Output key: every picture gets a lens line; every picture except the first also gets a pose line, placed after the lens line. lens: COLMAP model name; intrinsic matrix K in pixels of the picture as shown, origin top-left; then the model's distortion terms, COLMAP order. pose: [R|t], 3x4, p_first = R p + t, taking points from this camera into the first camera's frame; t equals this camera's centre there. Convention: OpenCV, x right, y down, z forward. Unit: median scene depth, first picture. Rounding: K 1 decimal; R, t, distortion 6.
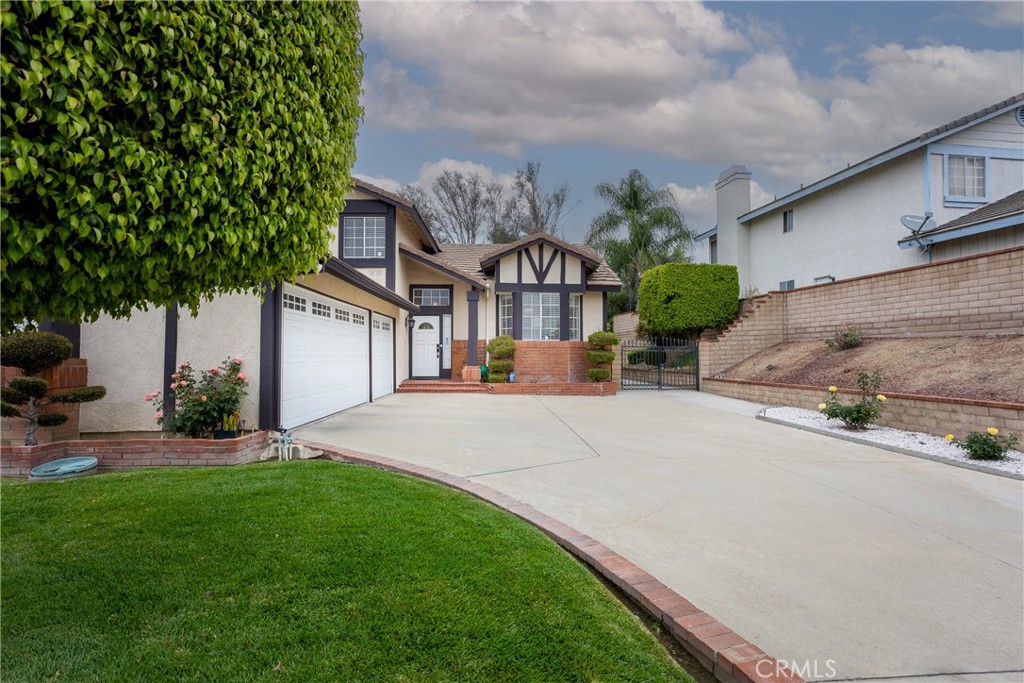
lens RADIAL K [[496.3, 0, 508.9], [0, 496.3, 342.1], [0, 0, 1]] dist [0.003388, 0.000261]
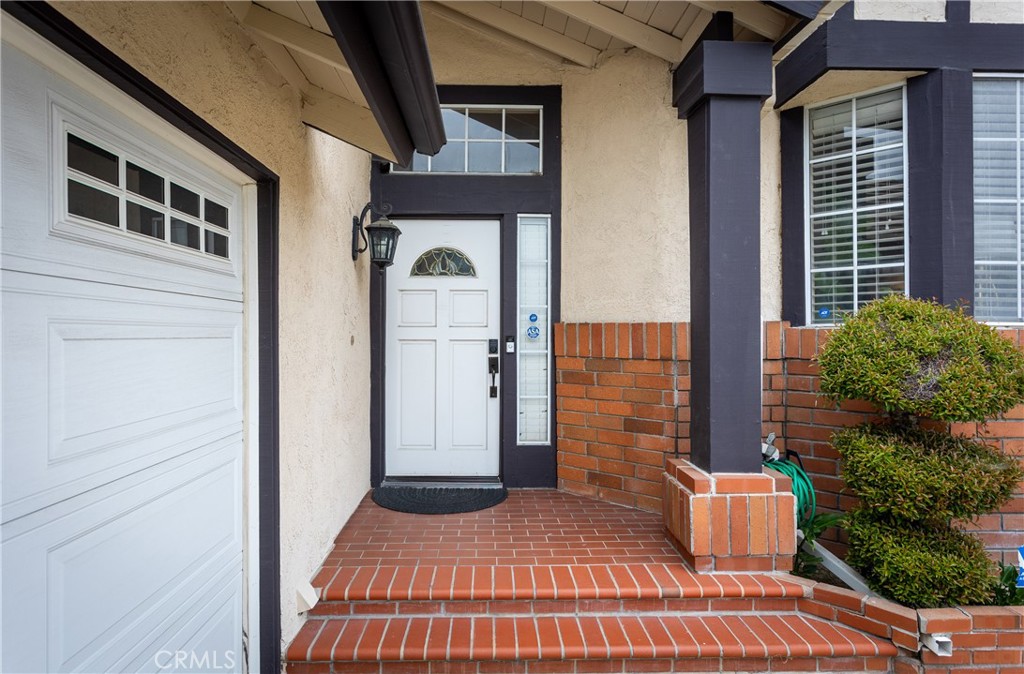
lens RADIAL K [[624.7, 0, 511.9], [0, 624.7, 337.6], [0, 0, 1]] dist [-0.003057, -0.000287]
pose [[0.999955, -0.004656, 0.008251, -0.139301], [0.004553, 0.999911, 0.012525, -0.001412], [-0.008309, -0.012487, 0.999888, 0.709408]]
